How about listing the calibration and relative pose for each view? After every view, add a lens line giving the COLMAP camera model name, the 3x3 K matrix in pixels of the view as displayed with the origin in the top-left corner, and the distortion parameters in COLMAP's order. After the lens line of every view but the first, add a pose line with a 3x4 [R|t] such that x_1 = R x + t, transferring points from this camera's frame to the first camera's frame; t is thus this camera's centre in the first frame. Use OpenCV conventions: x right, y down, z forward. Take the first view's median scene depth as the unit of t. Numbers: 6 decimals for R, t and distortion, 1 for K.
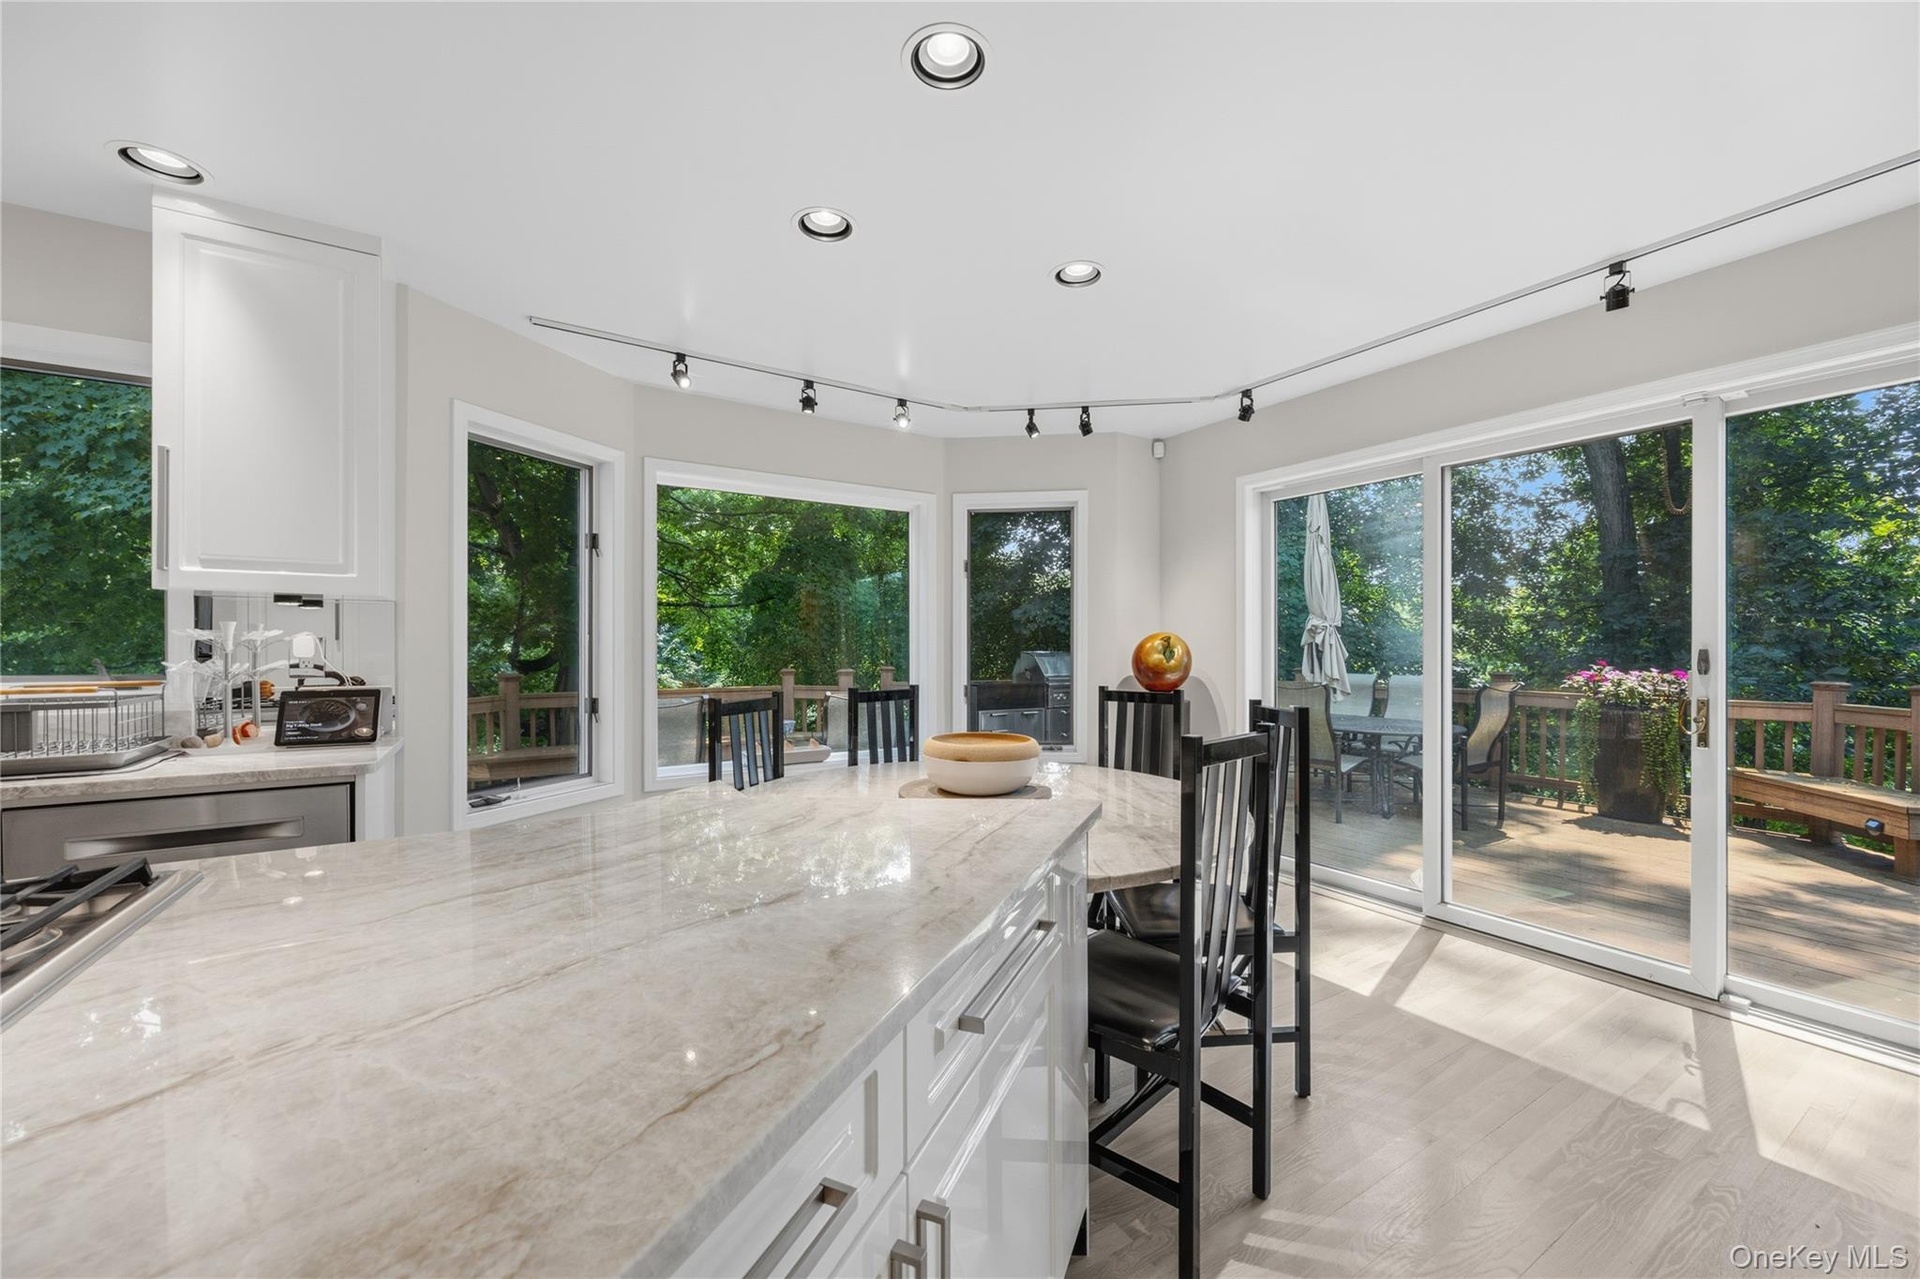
lens RADIAL K [[740.9, 0, 962.4], [0, 740.9, 647.0], [0, 0, 1]] dist [0.000632, -0.000411]
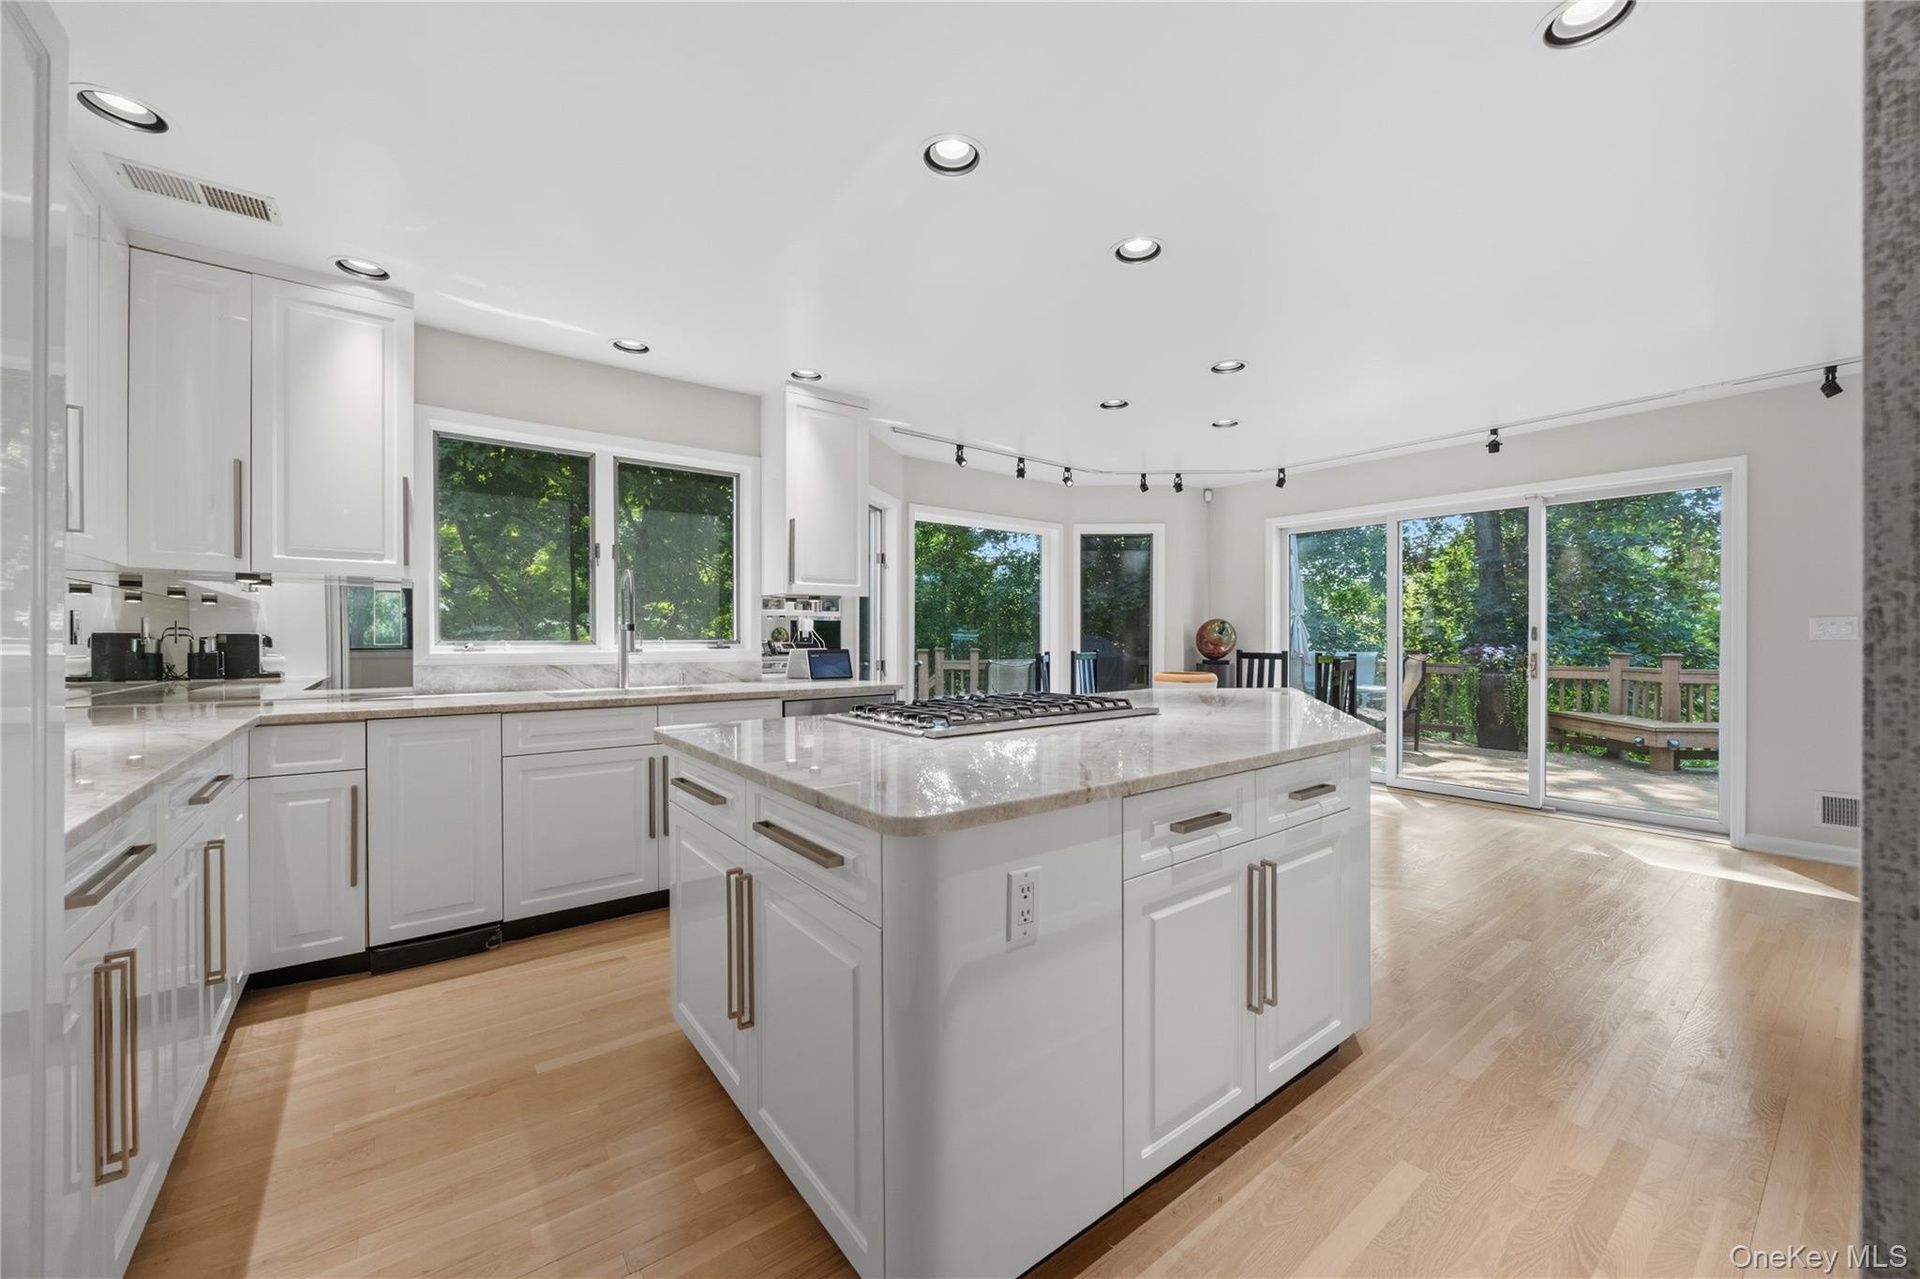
lens RADIAL K [[740.9, 0, 959.8], [0, 740.9, 636.2], [0, 0, 1]] dist [0.000632, -0.000411]
pose [[0.994432, -0.000054, 0.105380, -0.394500], [0.000003, 1.000000, 0.000481, 0.014679], [-0.105380, -0.000478, 0.994432, -0.433493]]
